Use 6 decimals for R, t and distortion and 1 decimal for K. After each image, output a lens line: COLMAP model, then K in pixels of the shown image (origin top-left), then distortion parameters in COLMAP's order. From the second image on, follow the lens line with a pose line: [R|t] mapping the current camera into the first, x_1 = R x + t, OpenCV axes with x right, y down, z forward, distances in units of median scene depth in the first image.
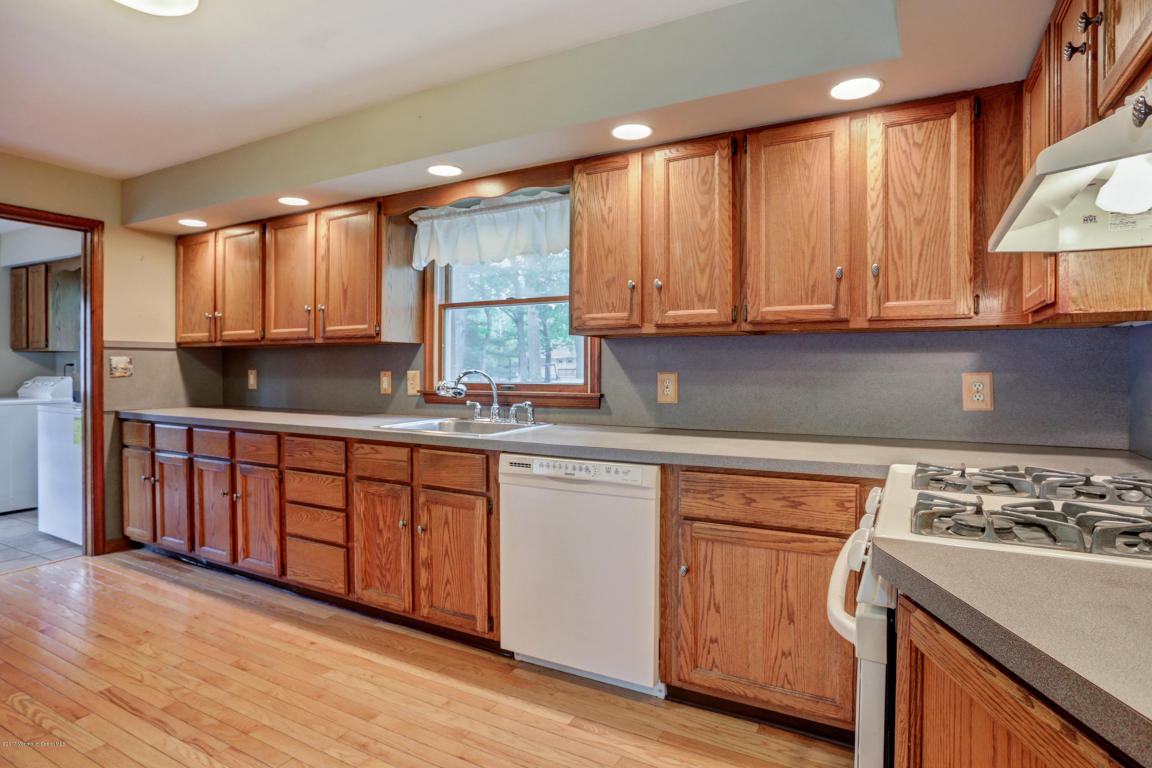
lens RADIAL K [[582.6, 0, 575.1], [0, 582.6, 373.3], [0, 0, 1]] dist [-0.036913, 0.009201]
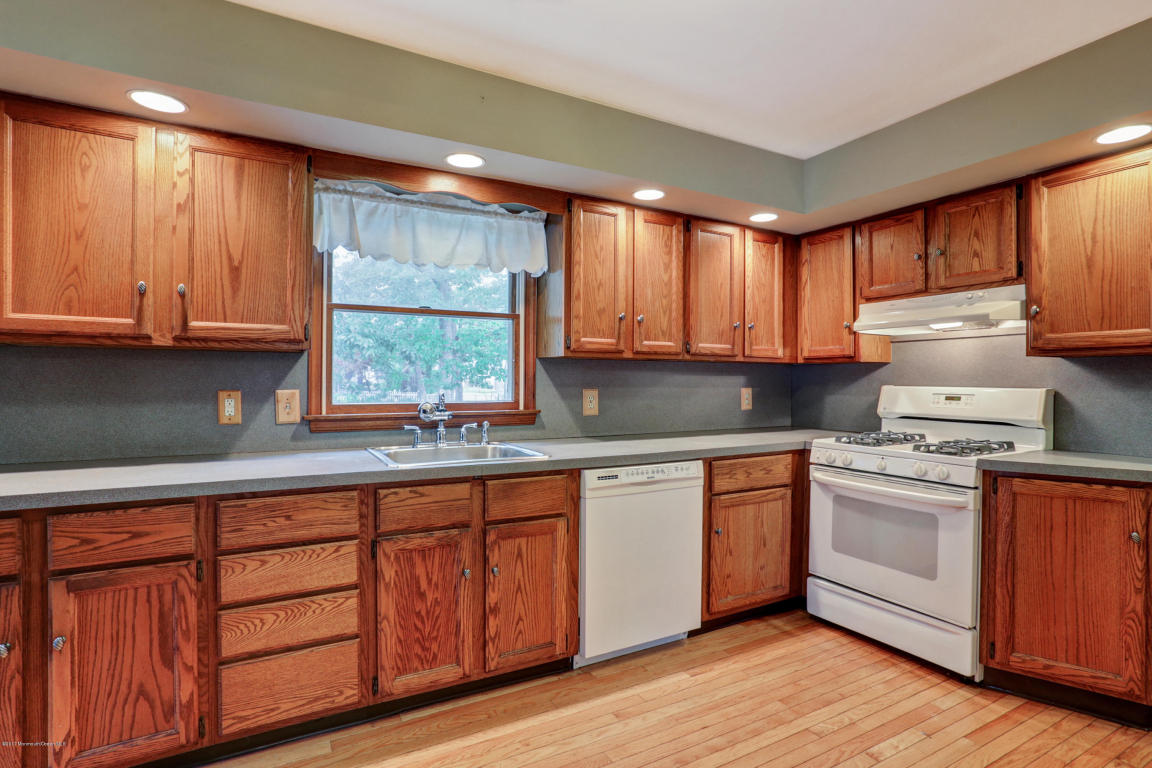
lens RADIAL K [[582.6, 0, 529.9], [0, 582.6, 389.8], [0, 0, 1]] dist [-0.036913, 0.009201]
pose [[0.570158, -0.011196, 0.821459, -0.956604], [0.004385, 0.999934, 0.010586, -0.014717], [-0.821524, -0.002434, 0.570169, 0.457899]]
